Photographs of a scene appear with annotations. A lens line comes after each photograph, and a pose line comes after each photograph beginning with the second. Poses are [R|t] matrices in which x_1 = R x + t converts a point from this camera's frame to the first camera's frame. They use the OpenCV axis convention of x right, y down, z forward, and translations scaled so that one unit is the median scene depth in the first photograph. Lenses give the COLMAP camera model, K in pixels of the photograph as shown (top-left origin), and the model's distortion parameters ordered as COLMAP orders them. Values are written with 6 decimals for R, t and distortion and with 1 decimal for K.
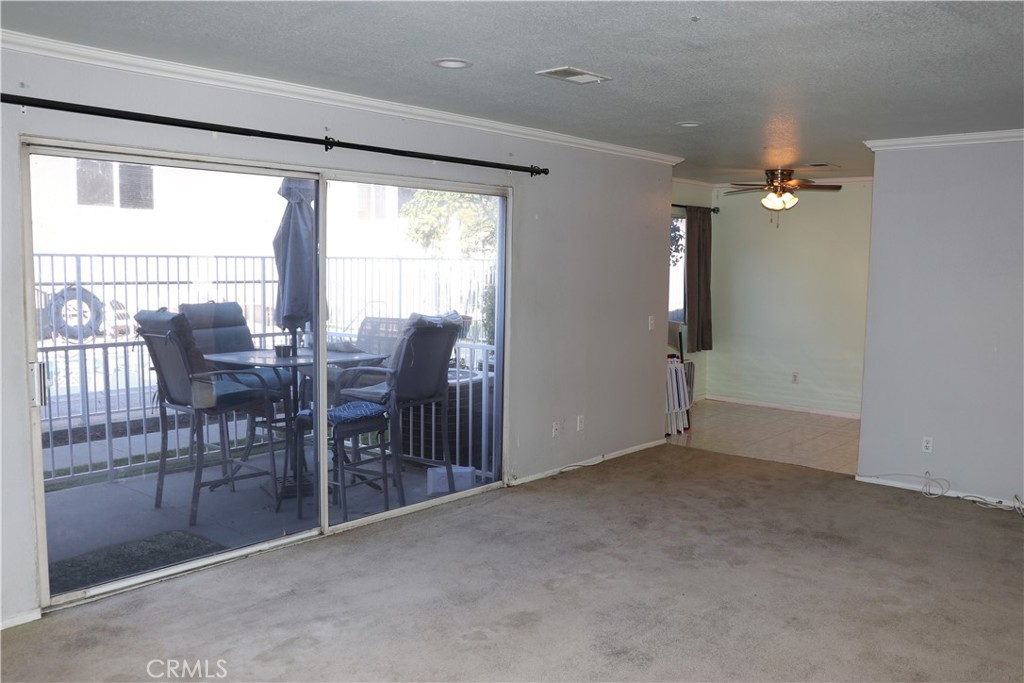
lens RADIAL K [[856.8, 0, 513.0], [0, 856.8, 341.6], [0, 0, 1]] dist [-0.076973, 0.058398]
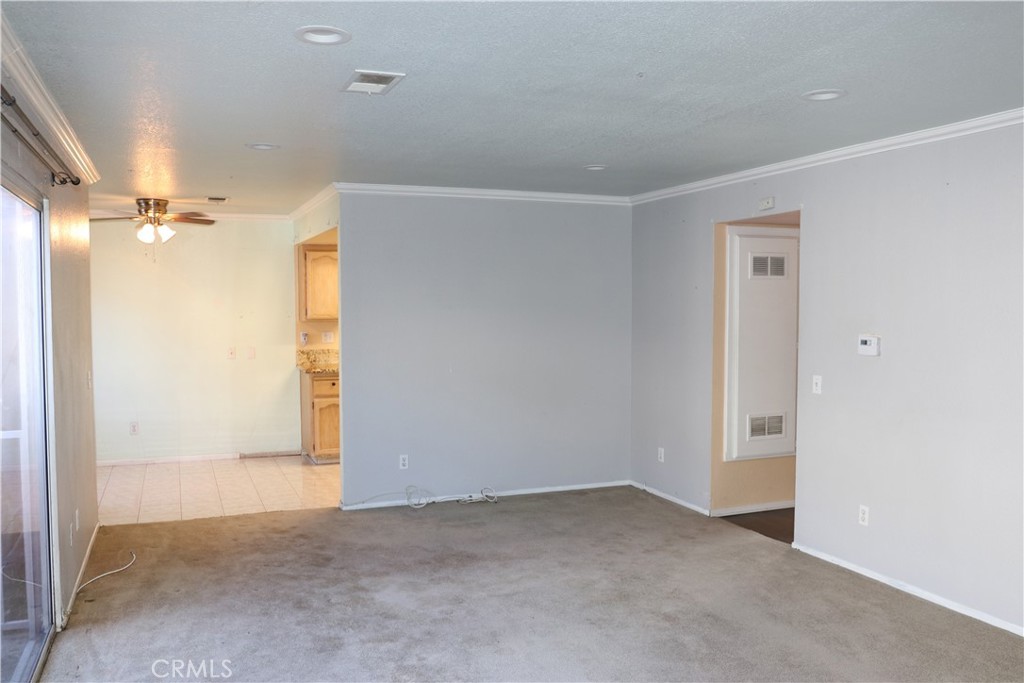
lens RADIAL K [[856.8, 0, 511.6], [0, 856.8, 340.8], [0, 0, 1]] dist [-0.076973, 0.058398]
pose [[0.451266, -0.056186, 0.890619, -0.482973], [0.092733, 0.995565, 0.015820, -0.045771], [-0.887558, 0.075451, 0.454475, 0.386799]]
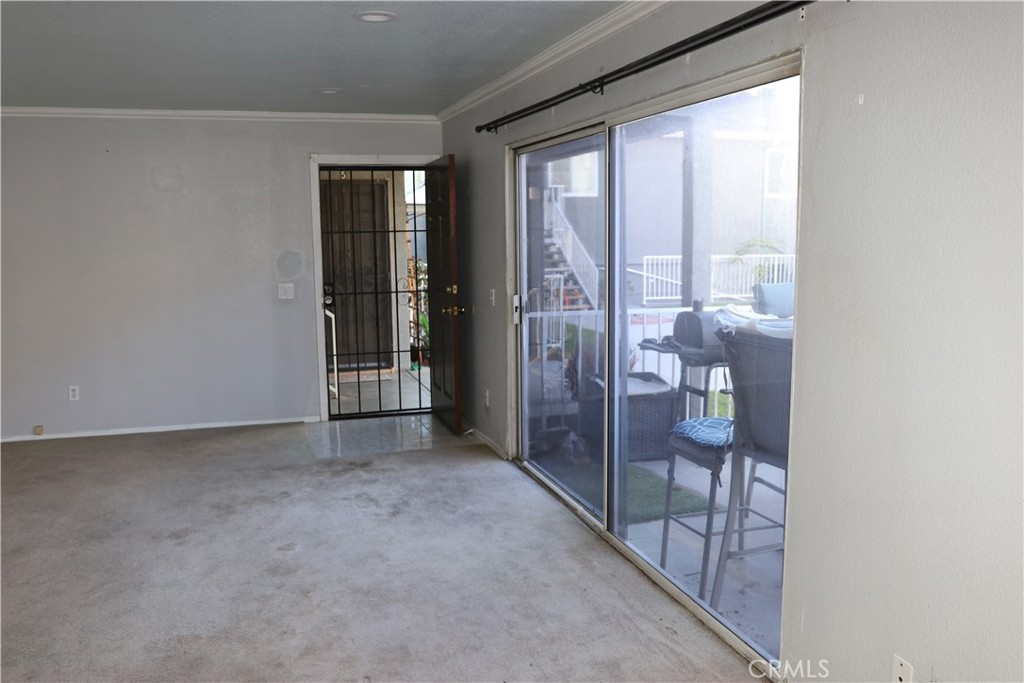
lens RADIAL K [[856.8, 0, 512.5], [0, 856.8, 345.4], [0, 0, 1]] dist [-0.076973, 0.058398]
pose [[-0.532335, 0.104340, -0.840079, 0.492707], [-0.078224, 0.982066, 0.171543, -0.099673], [0.842912, 0.157033, -0.514627, 1.208171]]
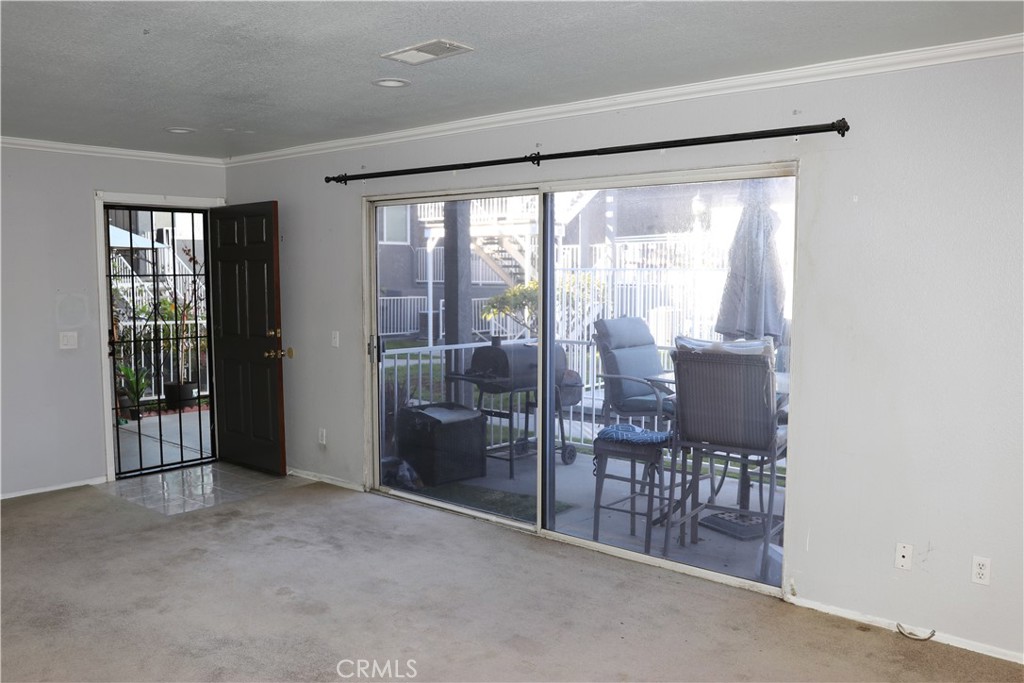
lens RADIAL K [[856.8, 0, 512.4], [0, 856.8, 341.0], [0, 0, 1]] dist [-0.076973, 0.058398]
pose [[0.000469, 0.066162, -0.997809, 0.722532], [-0.096513, 0.993154, 0.065808, -0.065842], [0.995332, 0.096270, 0.006852, 0.843811]]
